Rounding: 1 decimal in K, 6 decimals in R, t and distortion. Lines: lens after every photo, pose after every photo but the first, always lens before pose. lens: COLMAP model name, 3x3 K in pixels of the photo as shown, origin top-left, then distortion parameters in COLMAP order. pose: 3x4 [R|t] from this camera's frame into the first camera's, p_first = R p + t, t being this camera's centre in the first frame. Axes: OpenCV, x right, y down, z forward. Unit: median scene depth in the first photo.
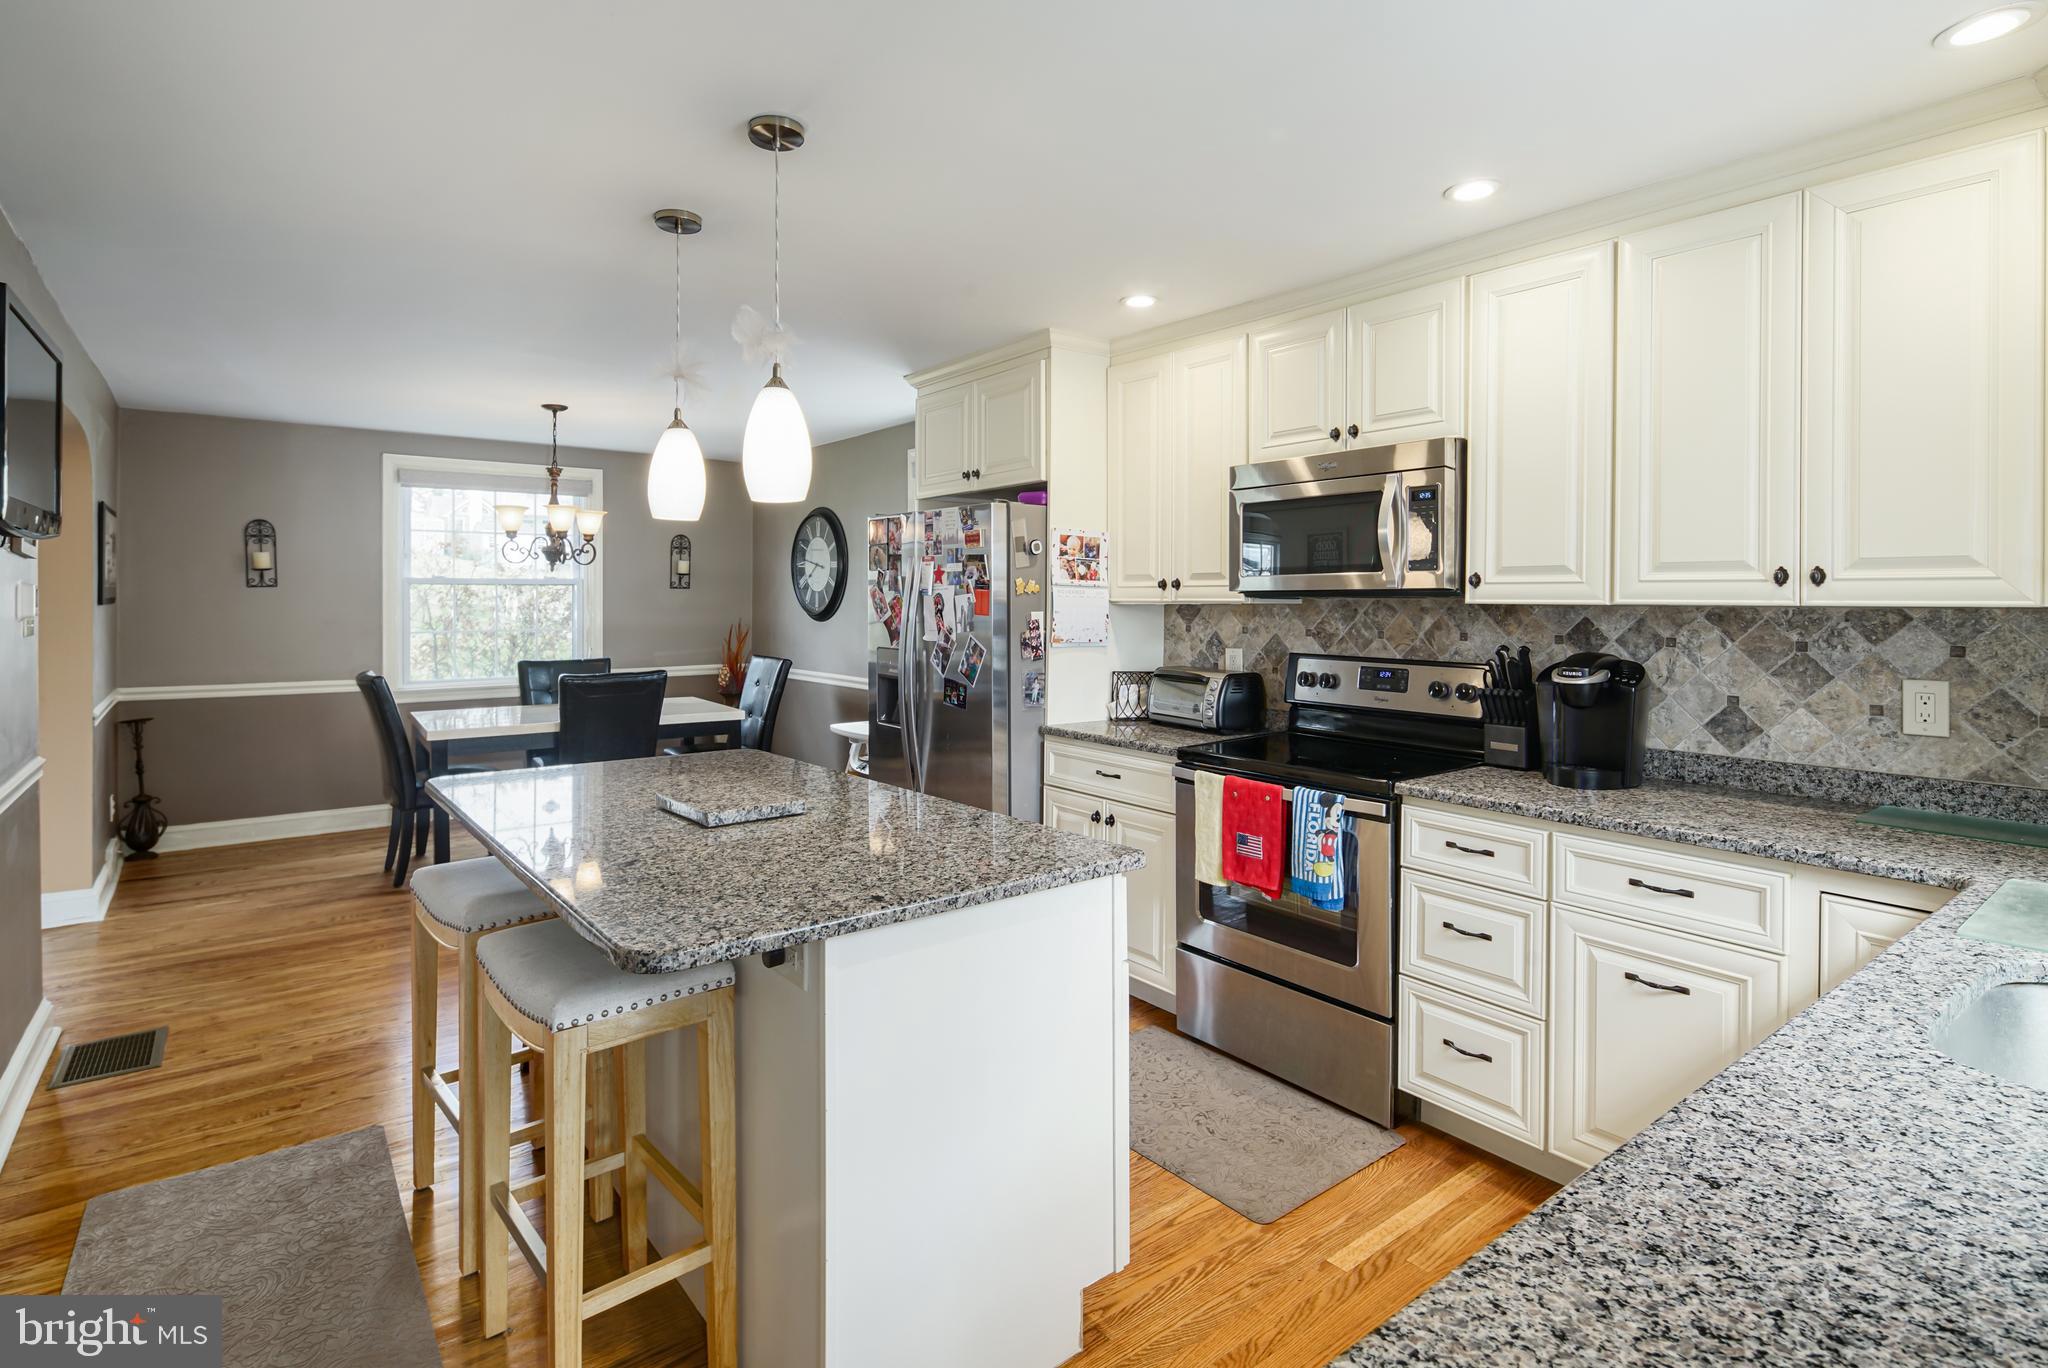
lens RADIAL K [[997.1, 0, 990.0], [0, 997.1, 611.6], [0, 0, 1]] dist [-0.000007, -0.004056]
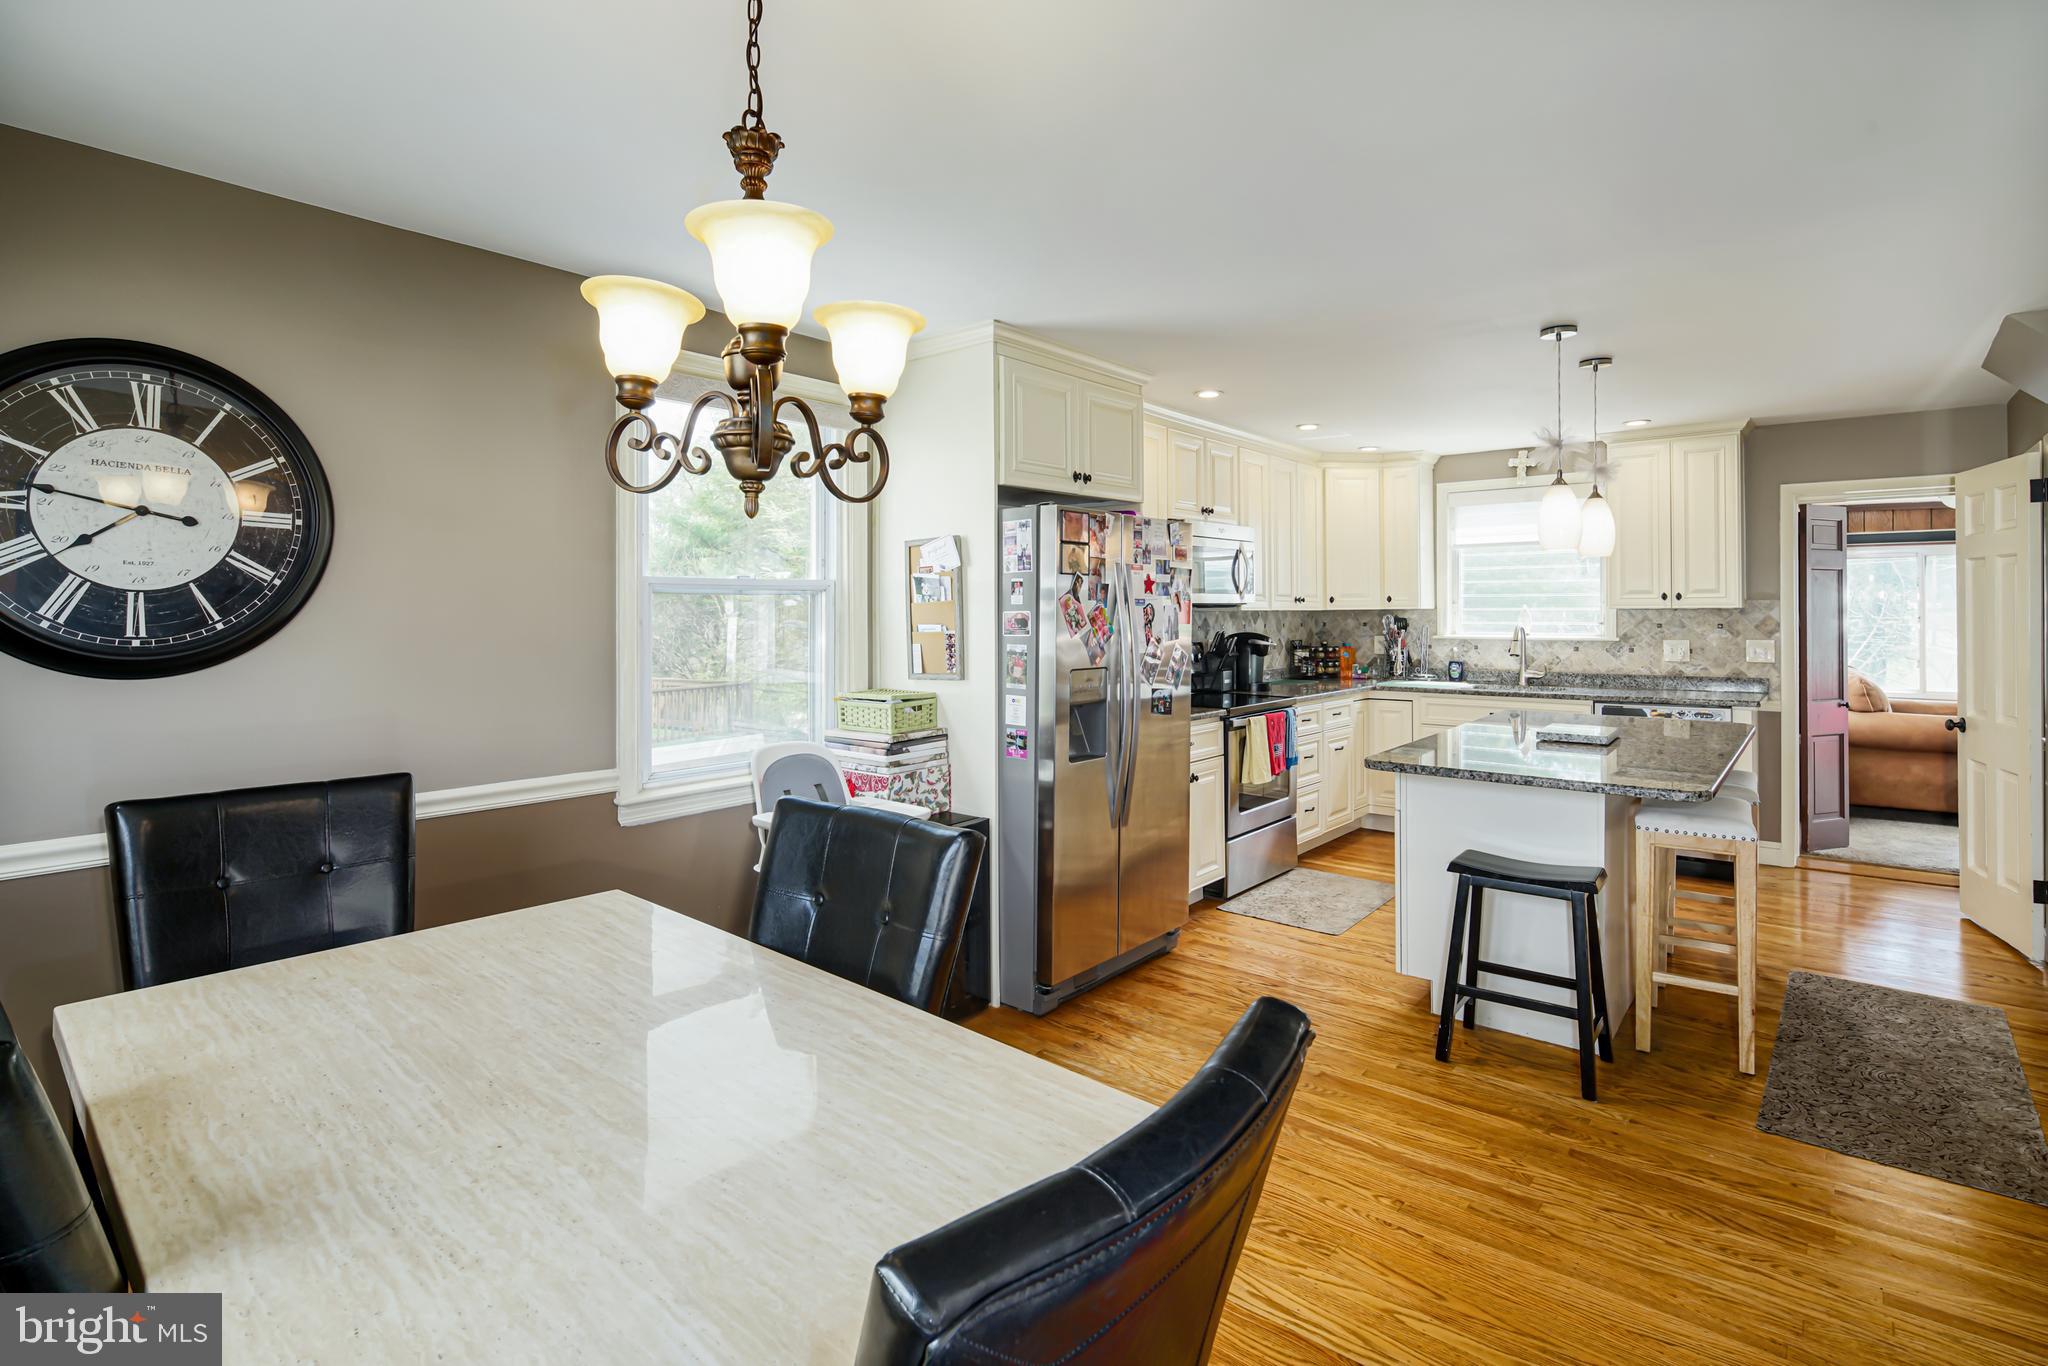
lens RADIAL K [[997.1, 0, 1033.3], [0, 997.1, 611.4], [0, 0, 1]] dist [-0.000007, -0.004056]
pose [[-0.248816, -0.003973, 0.968543, -0.971507], [0.015020, 0.999856, 0.007960, -0.020159], [-0.968434, 0.016528, -0.248720, 1.353546]]
